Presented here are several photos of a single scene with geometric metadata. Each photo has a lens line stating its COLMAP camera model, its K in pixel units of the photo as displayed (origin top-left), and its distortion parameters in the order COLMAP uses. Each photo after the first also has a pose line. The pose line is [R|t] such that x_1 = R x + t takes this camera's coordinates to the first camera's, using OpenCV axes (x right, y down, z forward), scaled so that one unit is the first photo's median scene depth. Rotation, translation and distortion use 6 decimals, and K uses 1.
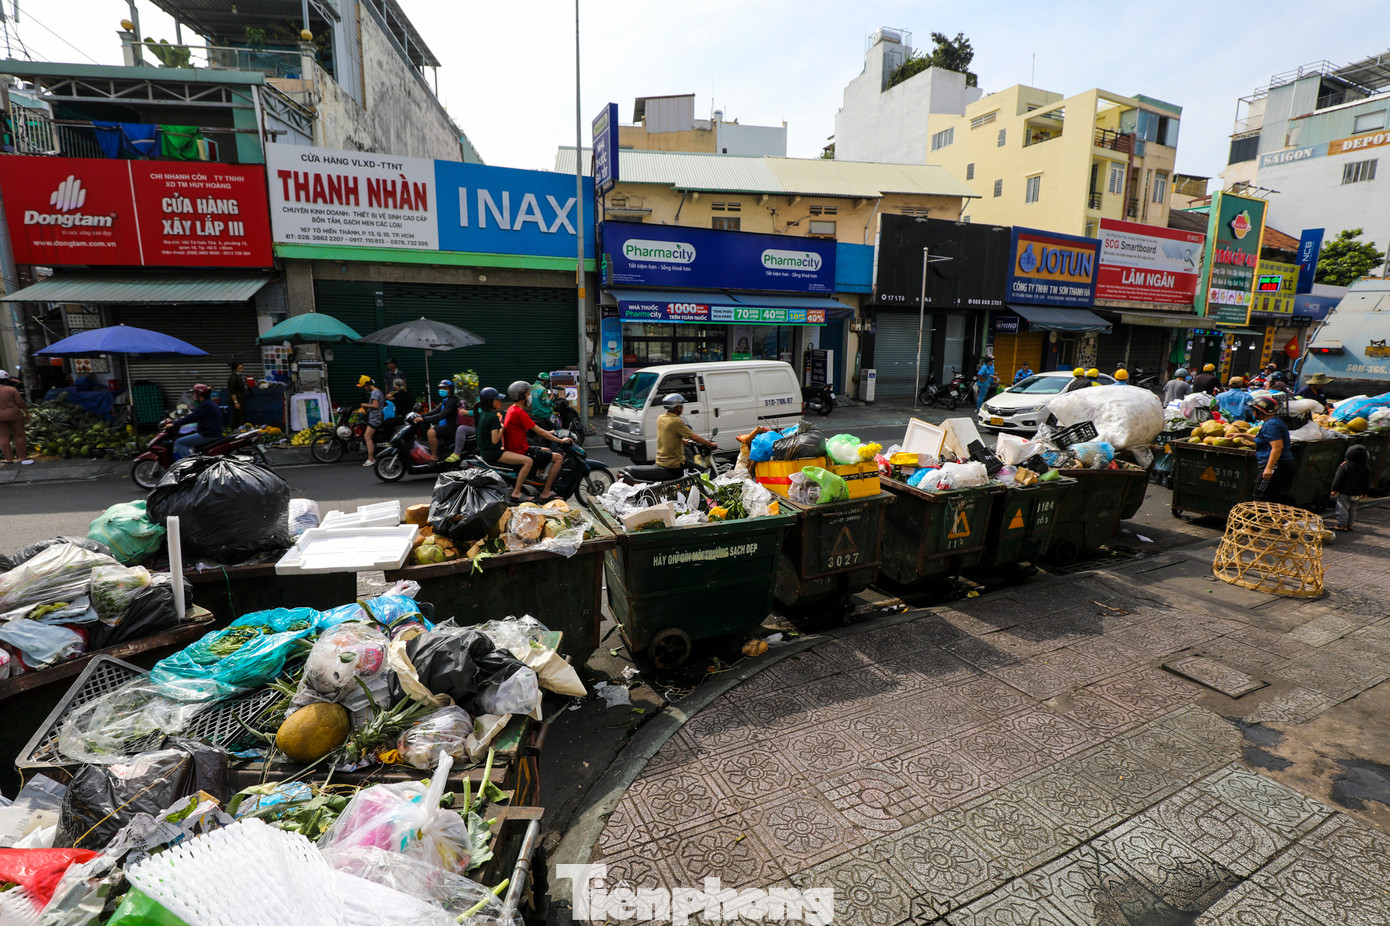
lens RADIAL K [[633.7, 0, 695.0], [0, 633.7, 463.0], [0, 0, 1]] dist [-0.033074, 0.006110]
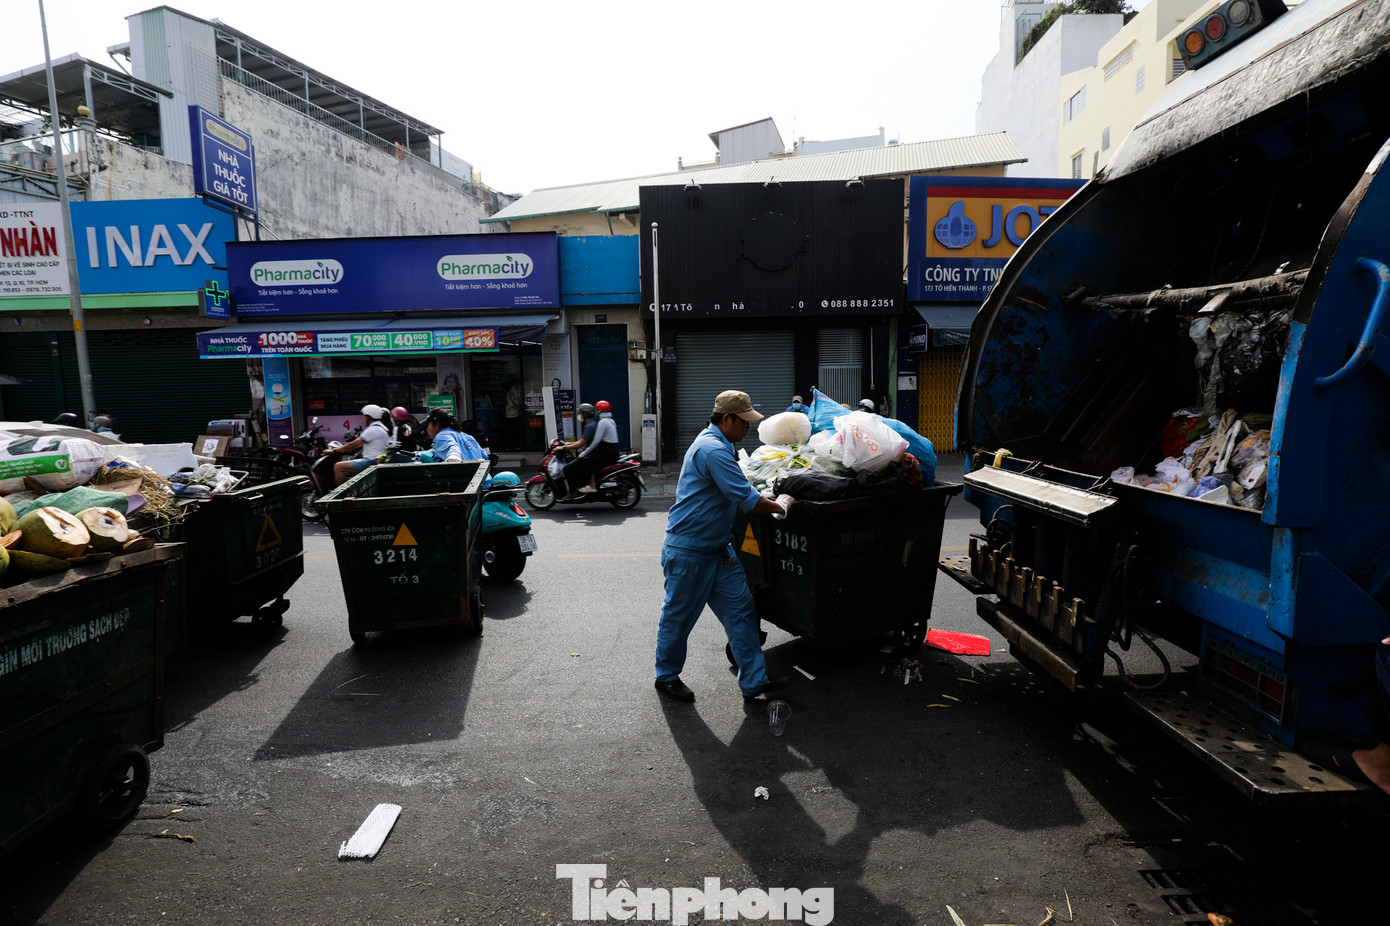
lens RADIAL K [[633.7, 0, 695.0], [0, 633.7, 463.0], [0, 0, 1]] dist [-0.033074, 0.006110]
pose [[0.908127, 0.017503, -0.418328, 0.767241], [-0.055607, 0.995317, -0.079068, -0.056636], [0.414985, 0.095066, 0.904848, 0.517216]]
